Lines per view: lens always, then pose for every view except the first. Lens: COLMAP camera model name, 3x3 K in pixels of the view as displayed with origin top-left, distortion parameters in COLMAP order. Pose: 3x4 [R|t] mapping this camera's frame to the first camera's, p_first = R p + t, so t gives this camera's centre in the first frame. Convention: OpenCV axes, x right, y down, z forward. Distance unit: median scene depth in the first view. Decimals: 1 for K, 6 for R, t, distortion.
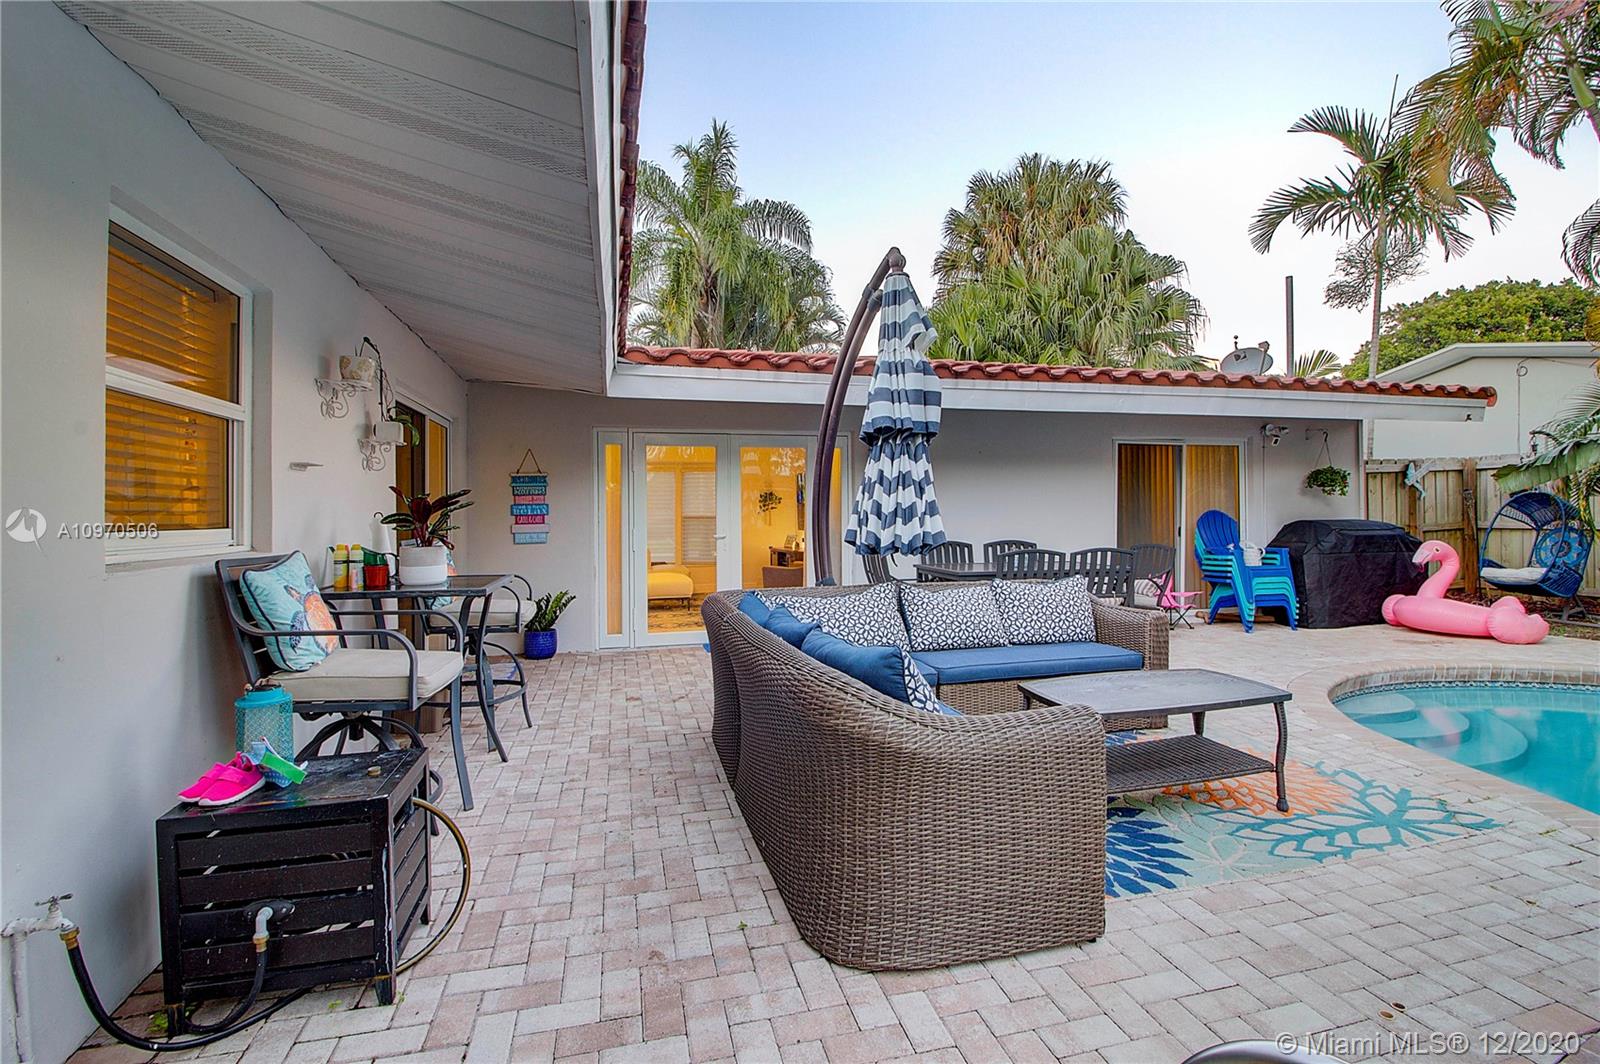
lens RADIAL K [[736.2, 0, 809.8], [0, 736.2, 509.2], [0, 0, 1]] dist [0.001256, -0.014072]
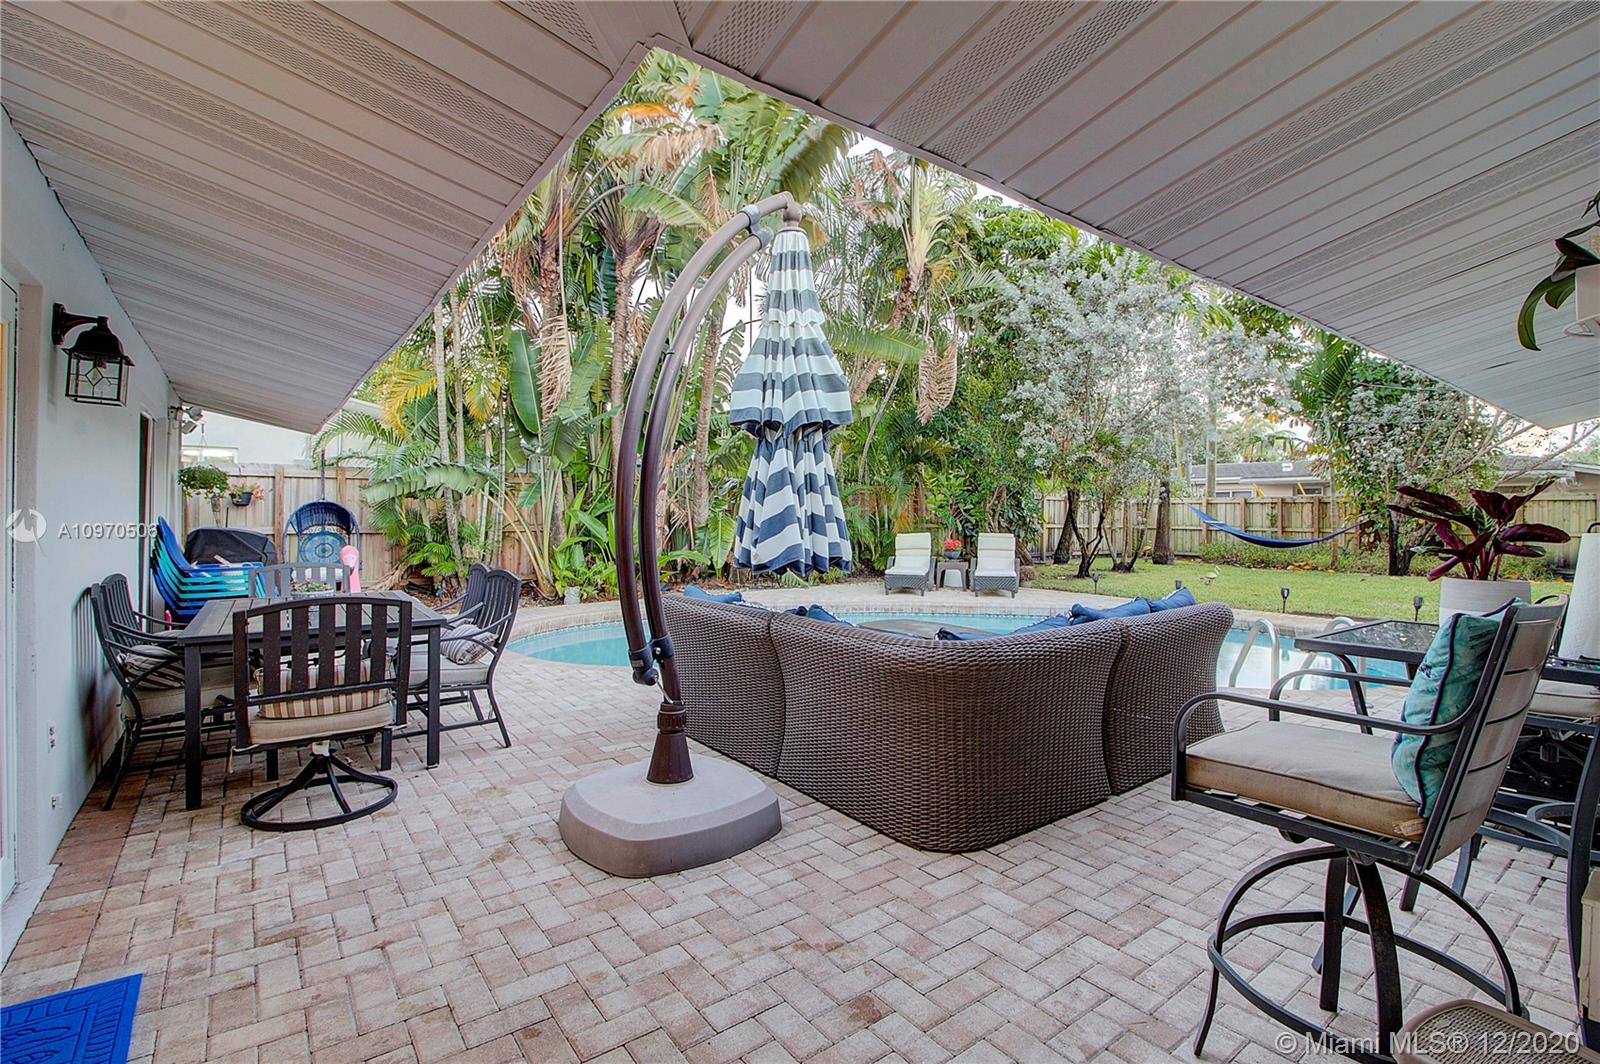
lens RADIAL K [[736.2, 0, 809.8], [0, 736.2, 509.2], [0, 0, 1]] dist [0.001256, -0.014072]
pose [[-0.388462, 0.023622, 0.921162, -0.367968], [-0.001860, 0.999649, -0.026419, 0.004768], [-0.921463, -0.011976, -0.388282, 0.739110]]
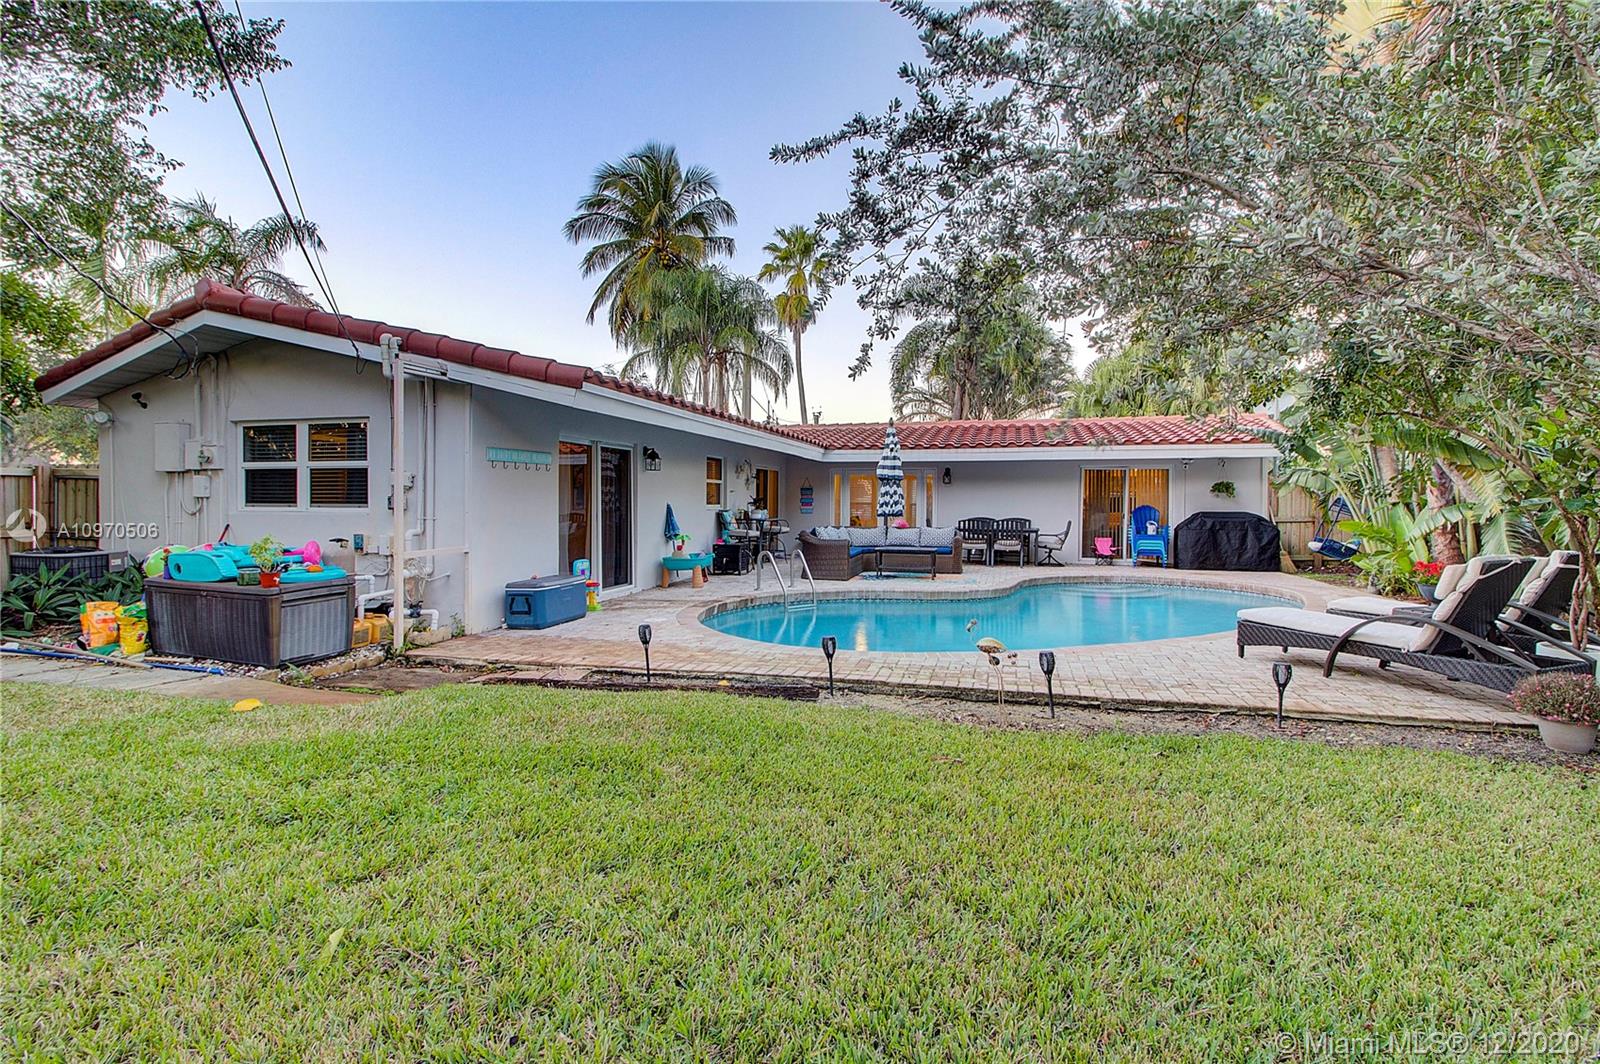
lens RADIAL K [[736.2, 0, 809.8], [0, 736.2, 509.2], [0, 0, 1]] dist [0.001256, -0.014072]
pose [[0.866630, 0.018114, -0.498623, 0.862112], [-0.010357, 0.999779, 0.018319, -0.015622], [0.498845, -0.010712, 0.866625, -1.170707]]
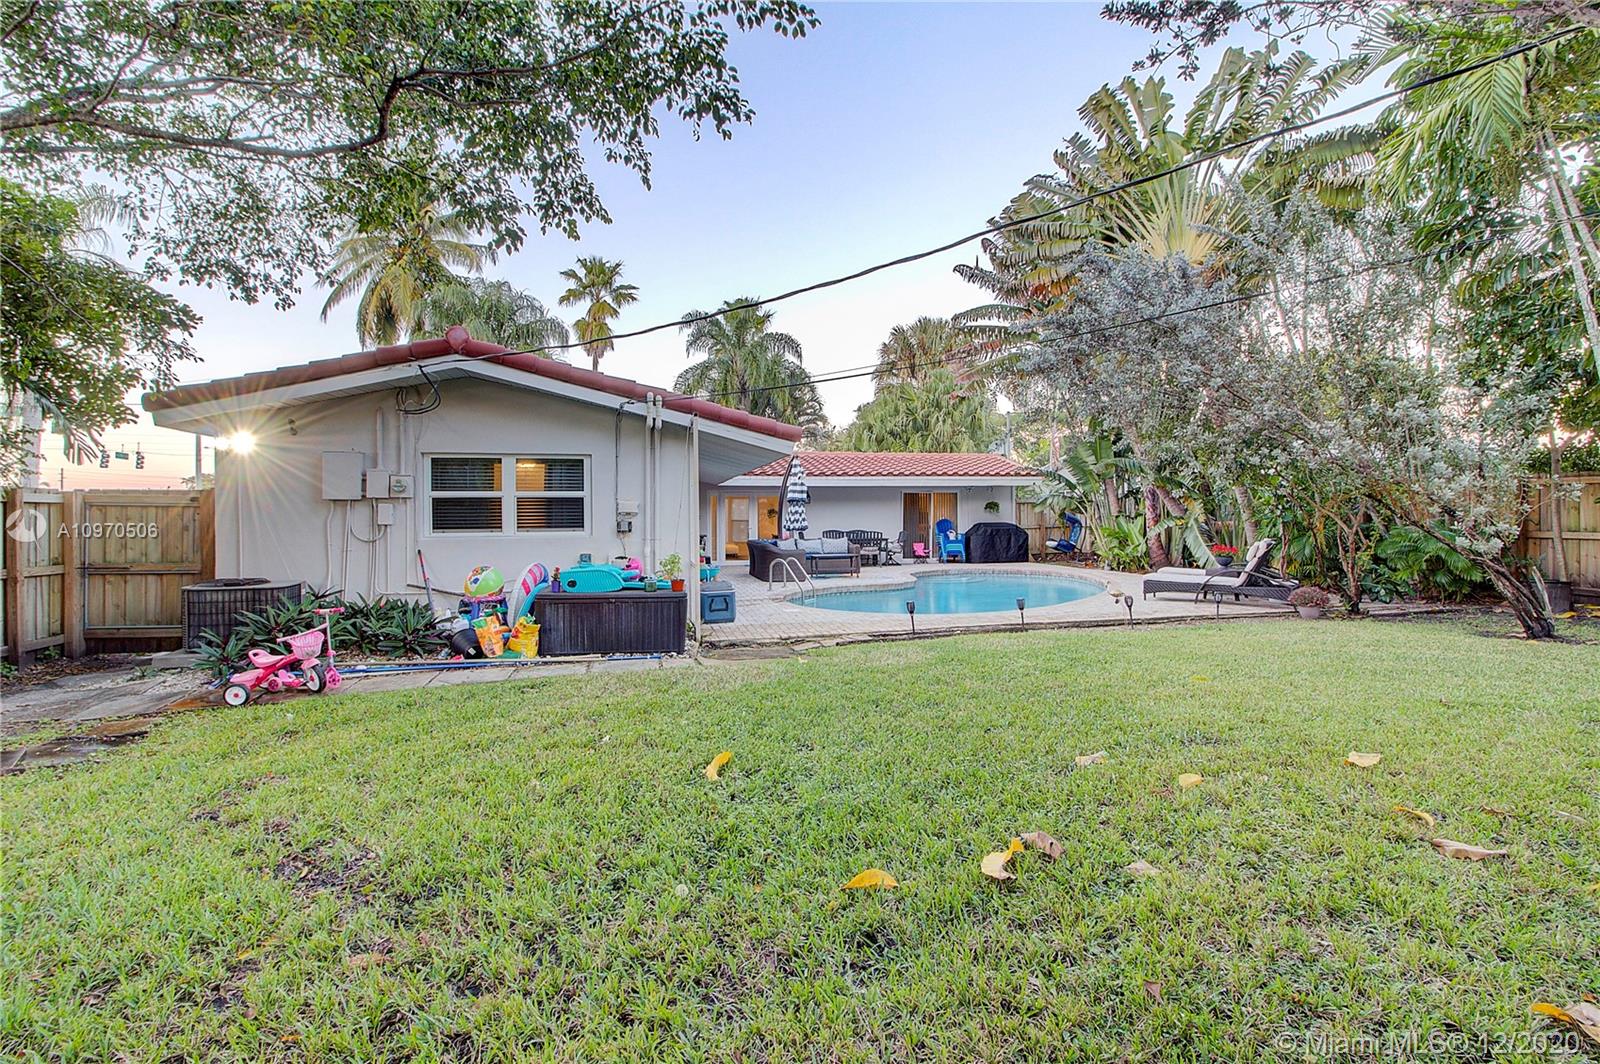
lens RADIAL K [[736.2, 0, 809.8], [0, 736.2, 509.2], [0, 0, 1]] dist [0.001256, -0.014072]
pose [[0.999452, 0.001083, -0.033079, 0.199885], [-0.001215, 0.999991, -0.003981, -0.024406], [0.033074, 0.004019, 0.999445, -1.811512]]
